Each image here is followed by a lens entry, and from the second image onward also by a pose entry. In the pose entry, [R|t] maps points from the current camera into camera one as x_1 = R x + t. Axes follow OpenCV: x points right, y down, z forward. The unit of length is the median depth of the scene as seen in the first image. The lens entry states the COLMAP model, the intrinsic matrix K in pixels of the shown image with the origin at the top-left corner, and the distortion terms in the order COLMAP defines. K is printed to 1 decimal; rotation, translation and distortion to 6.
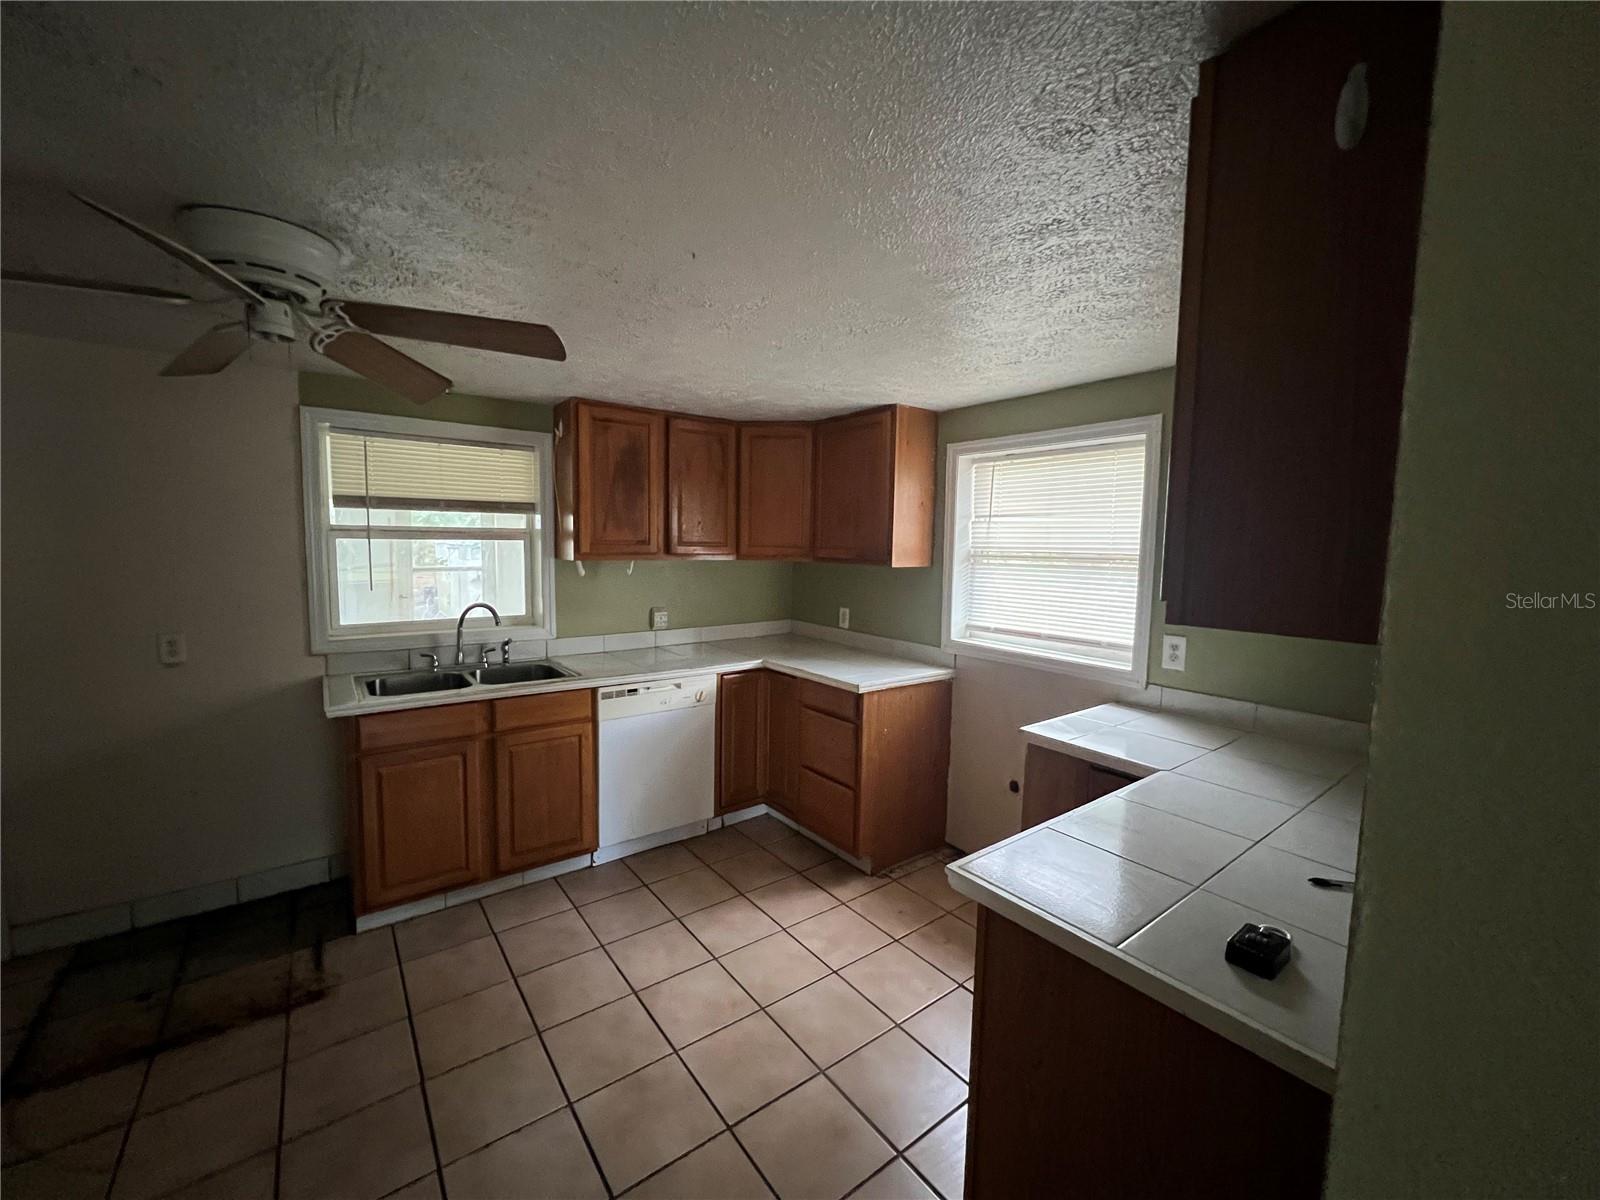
lens RADIAL K [[642.1, 0, 800.0], [0, 642.1, 600.0], [0, 0, 1]] dist [-0.001377, 0.000081]
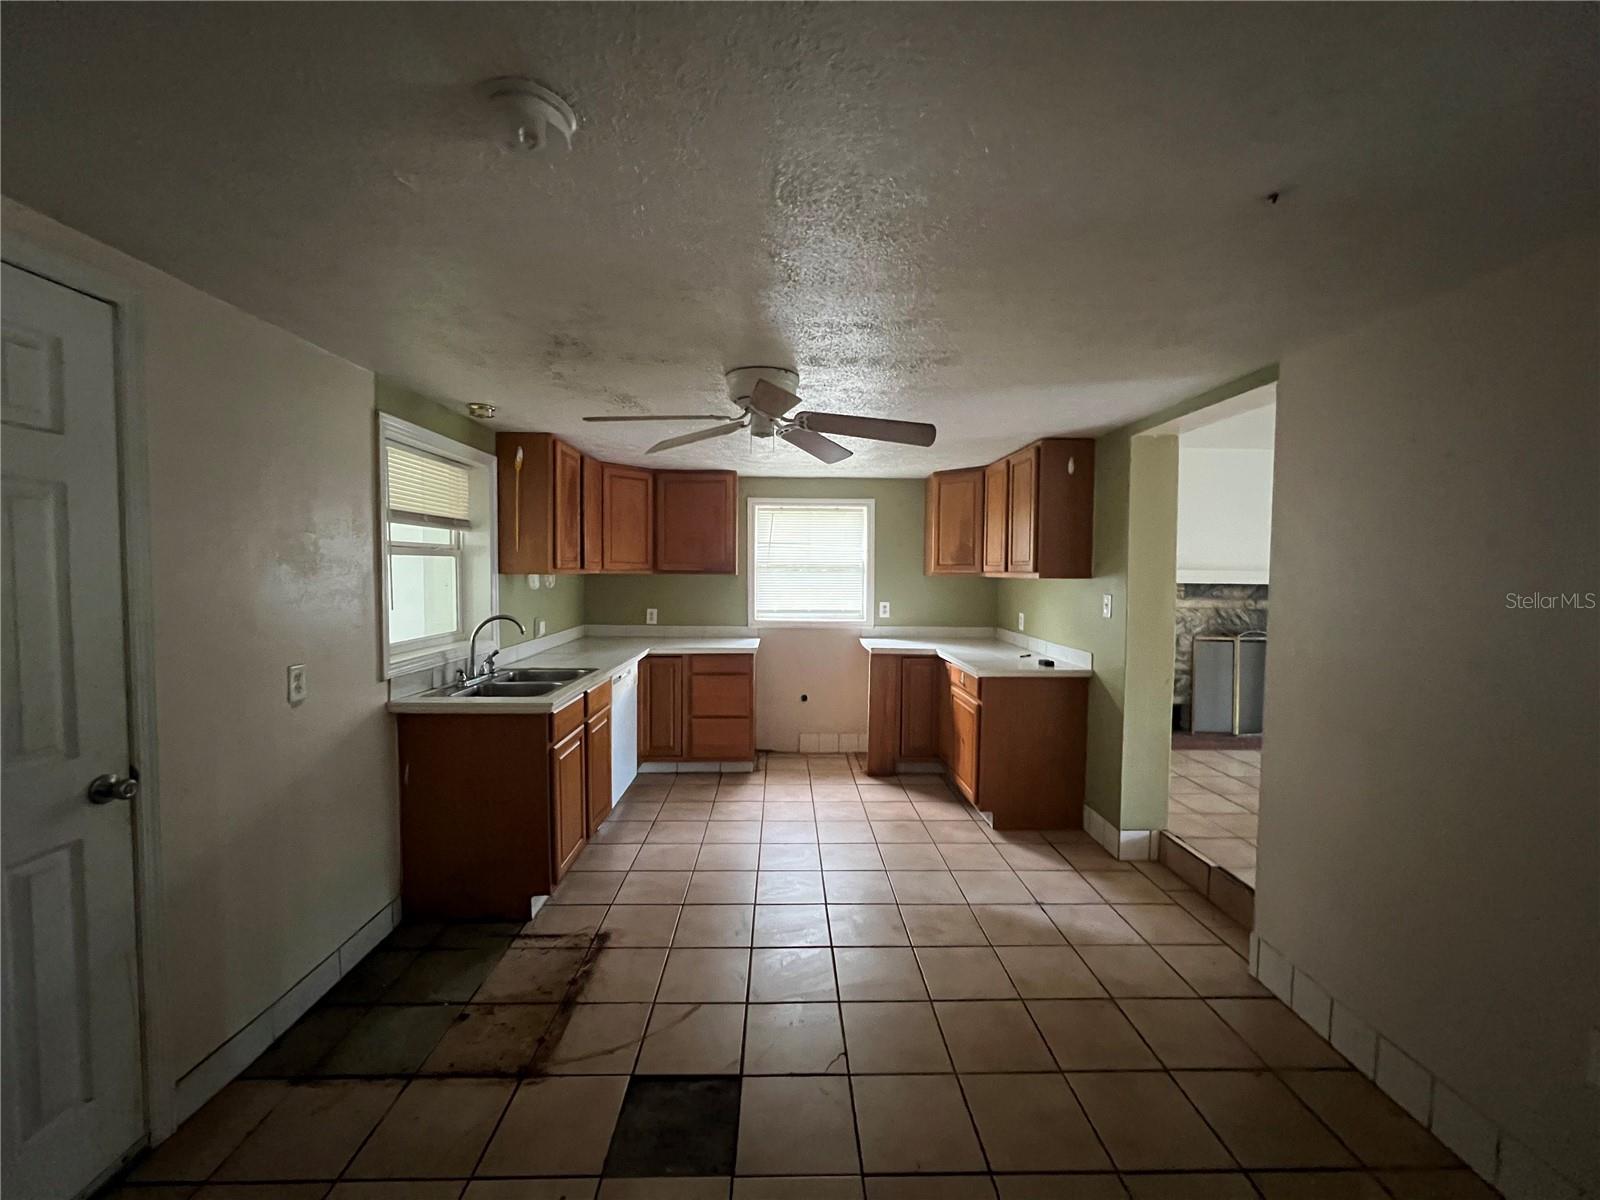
lens RADIAL K [[638.7, 0, 798.4], [0, 638.7, 602.1], [0, 0, 1]] dist [-0.000103, -0.000577]
pose [[0.580503, -0.053679, 0.812487, -1.093099], [0.076563, 0.997002, 0.011167, 0.008886], [-0.810650, 0.055723, 0.582873, -0.018337]]
